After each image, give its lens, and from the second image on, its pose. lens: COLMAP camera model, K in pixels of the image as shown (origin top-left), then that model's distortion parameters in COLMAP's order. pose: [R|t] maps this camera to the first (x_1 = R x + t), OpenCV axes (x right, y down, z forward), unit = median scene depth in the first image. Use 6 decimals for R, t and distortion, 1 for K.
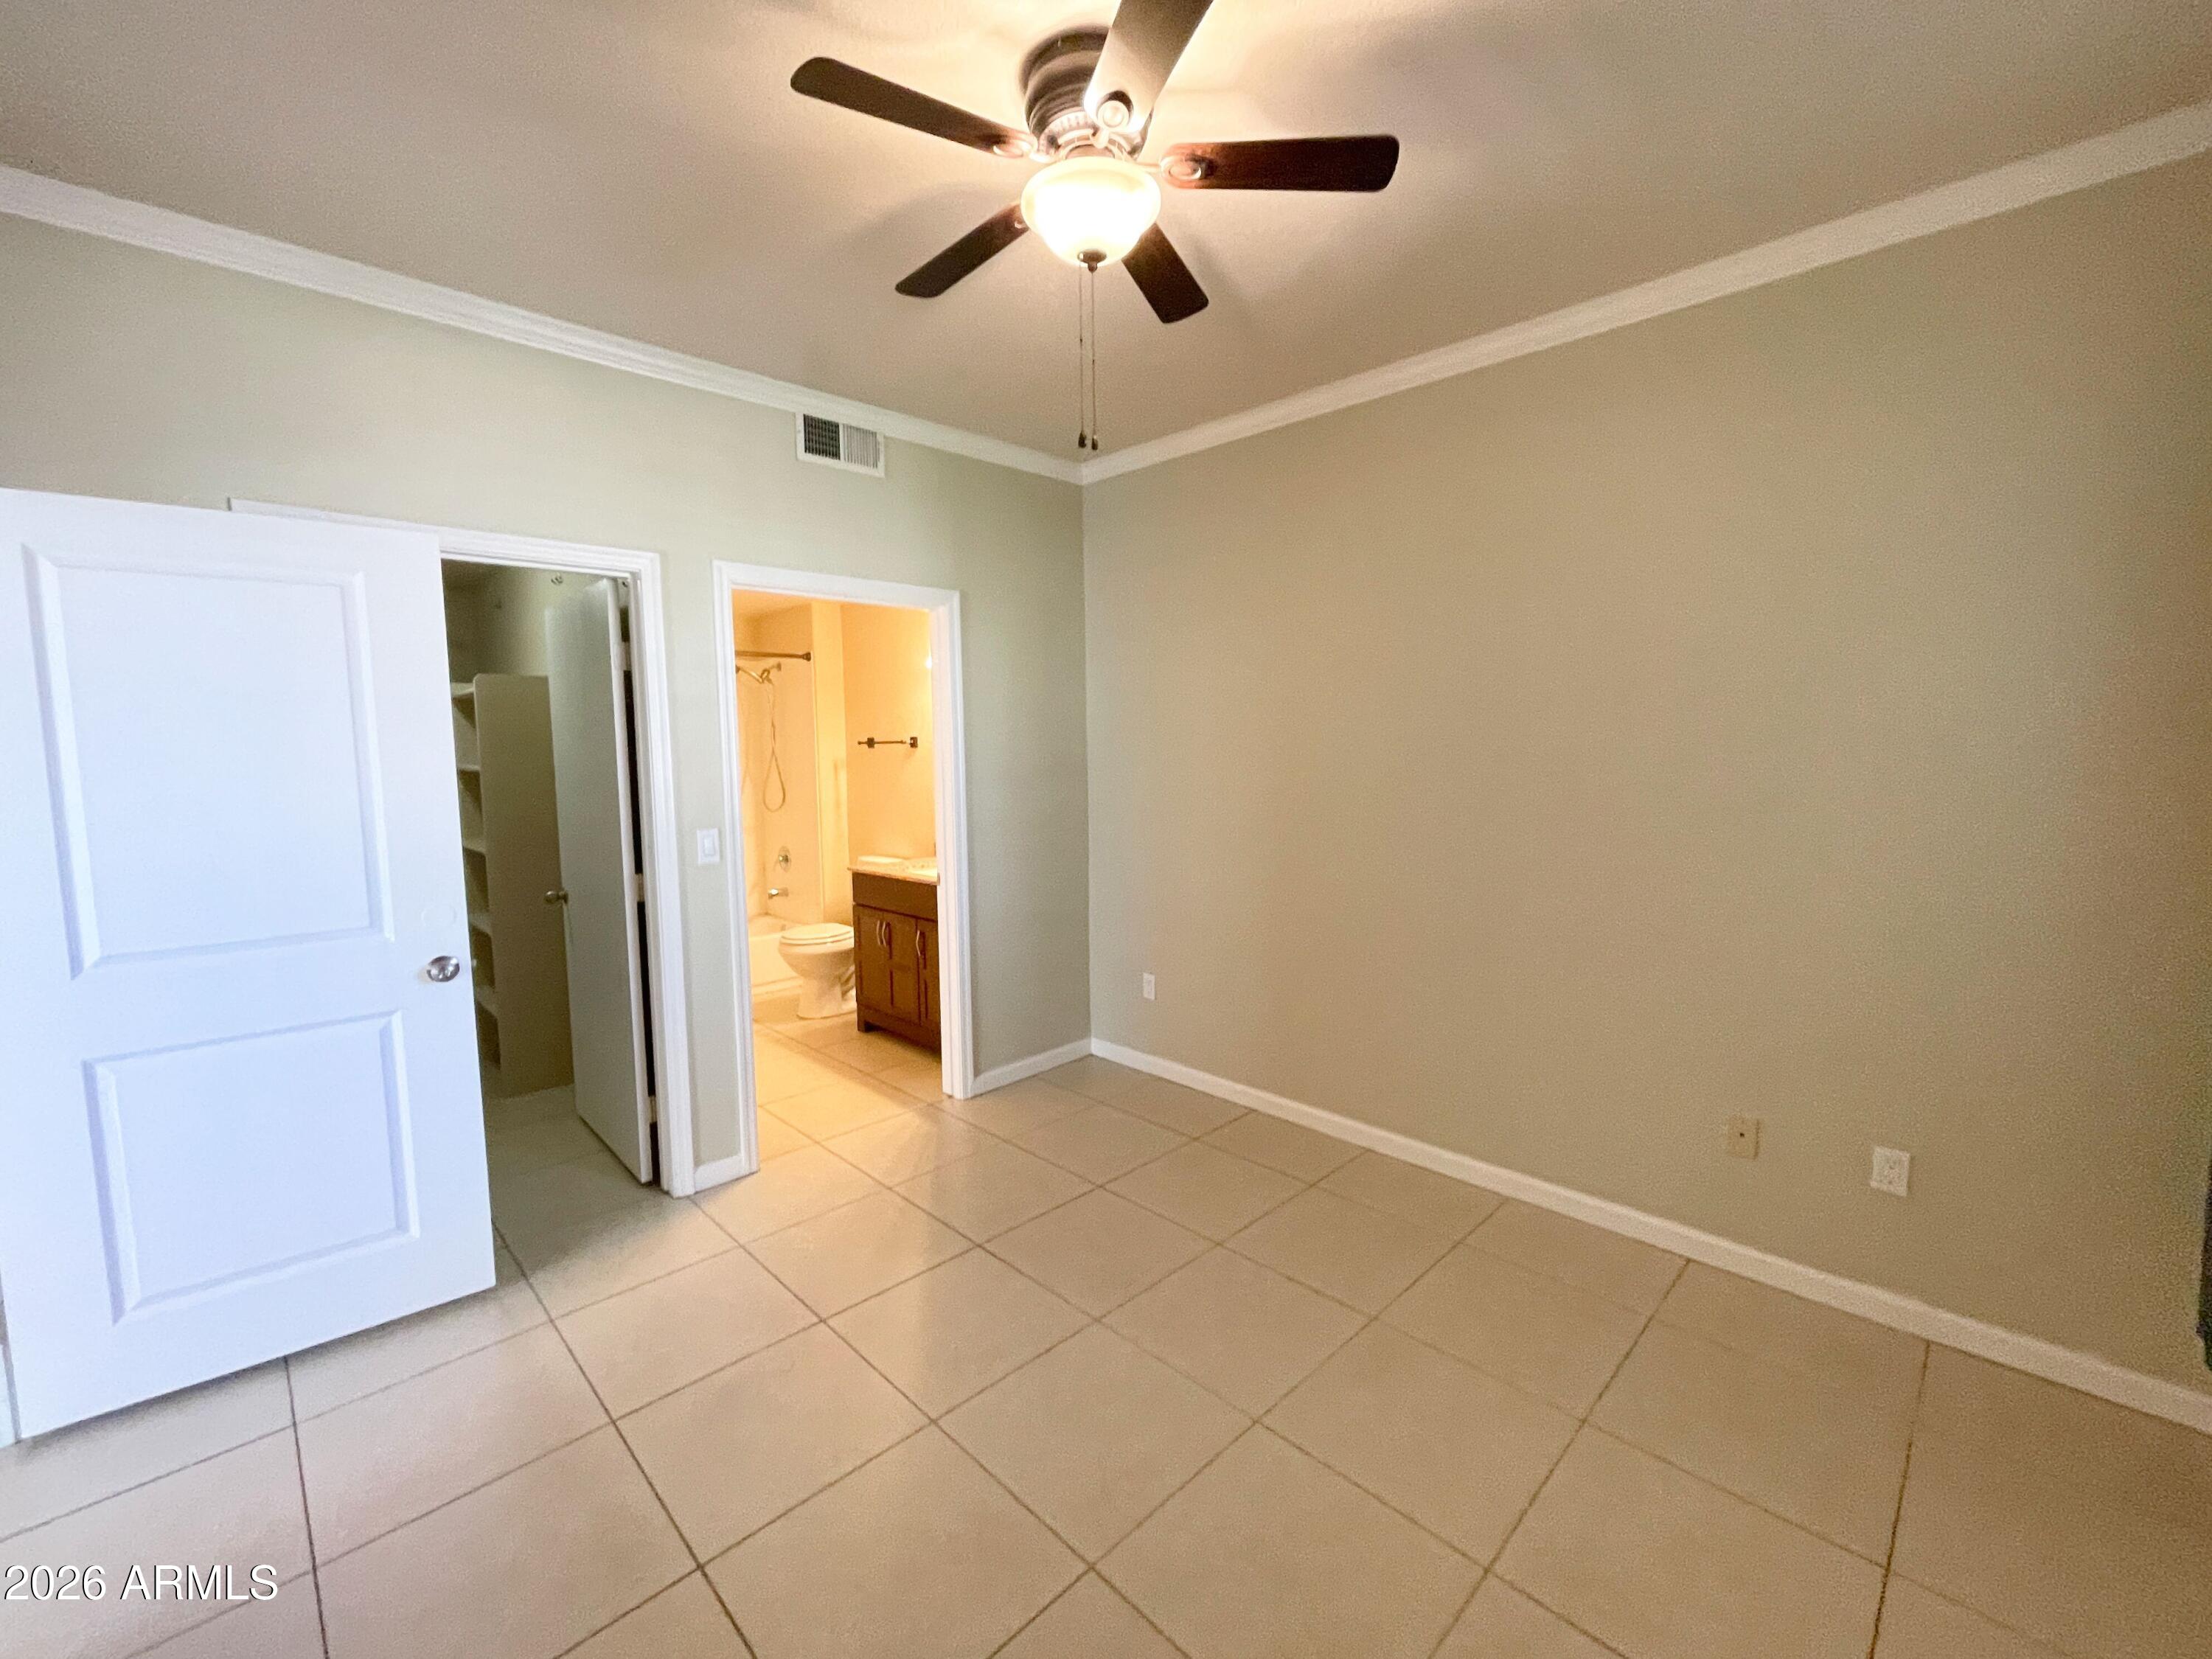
lens RADIAL K [[937.6, 0, 1095.5], [0, 937.6, 813.7], [0, 0, 1]] dist [-0.003793, -0.000683]
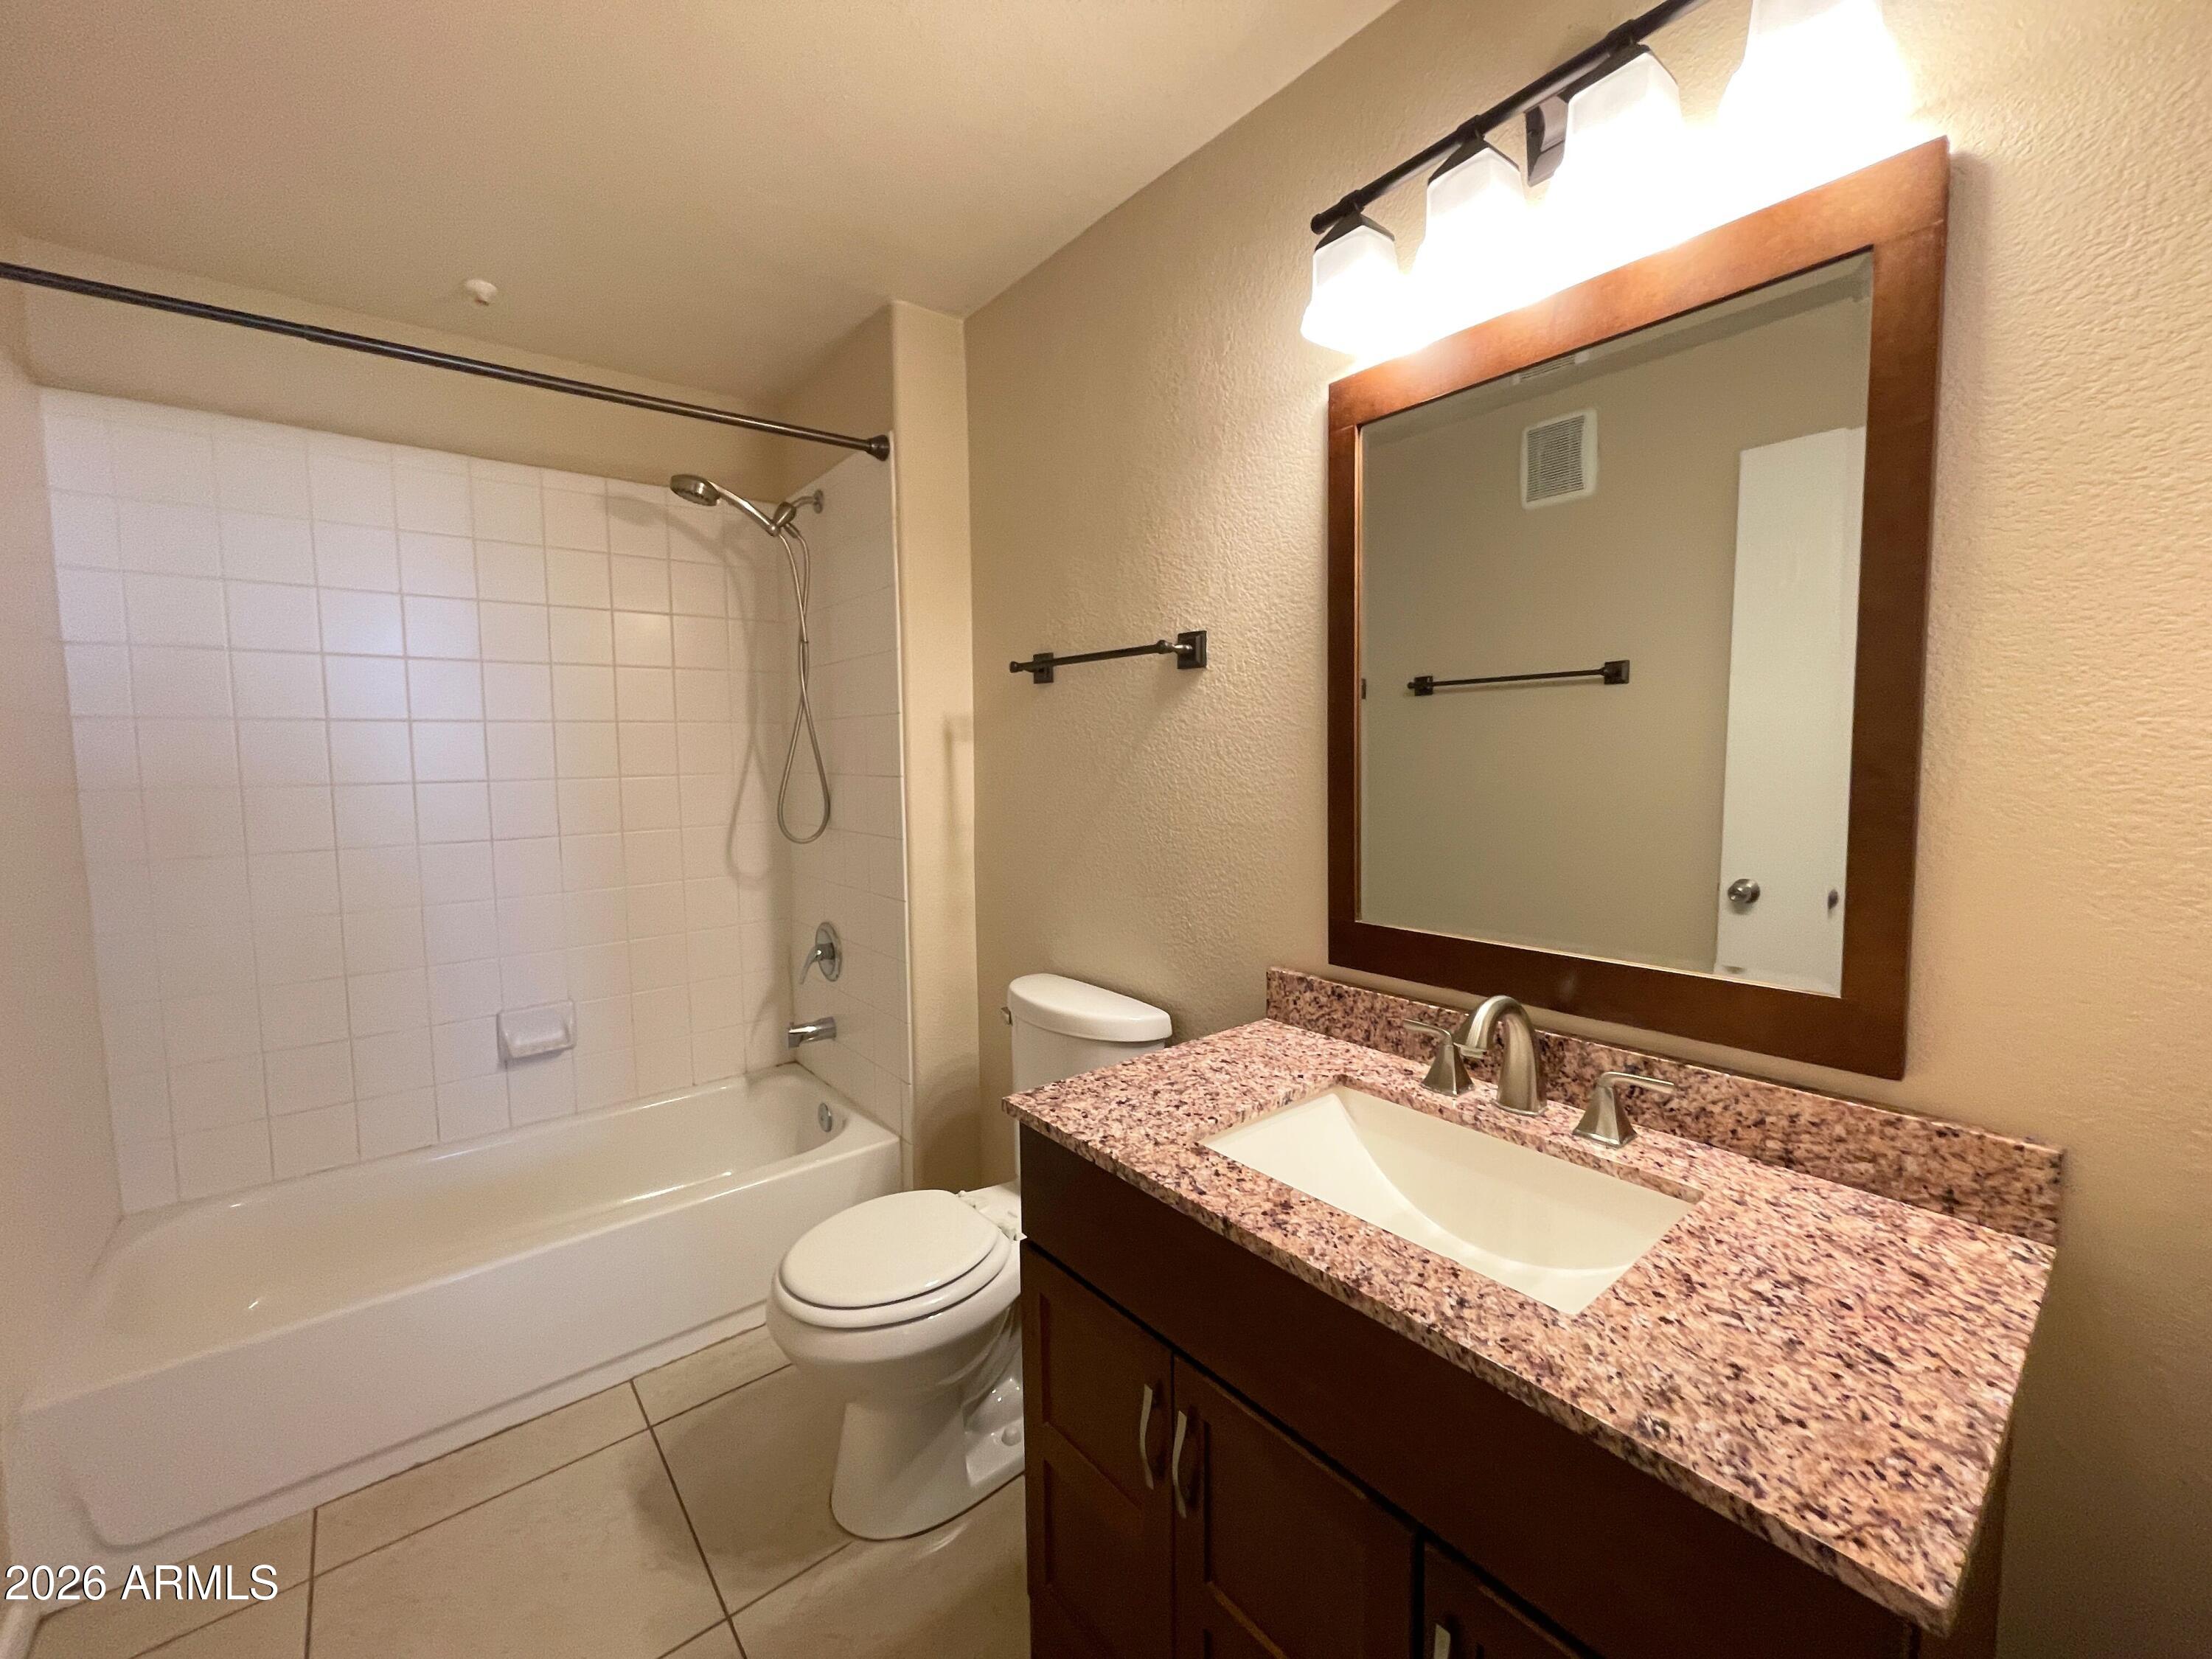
lens RADIAL K [[937.6, 0, 1102.5], [0, 937.6, 819.3], [0, 0, 1]] dist [-0.003793, -0.000683]
pose [[0.995614, 0.008286, -0.093193, -0.175113], [-0.007750, 0.999951, 0.006114, -0.017688], [0.093239, -0.005365, 0.995629, 0.611252]]
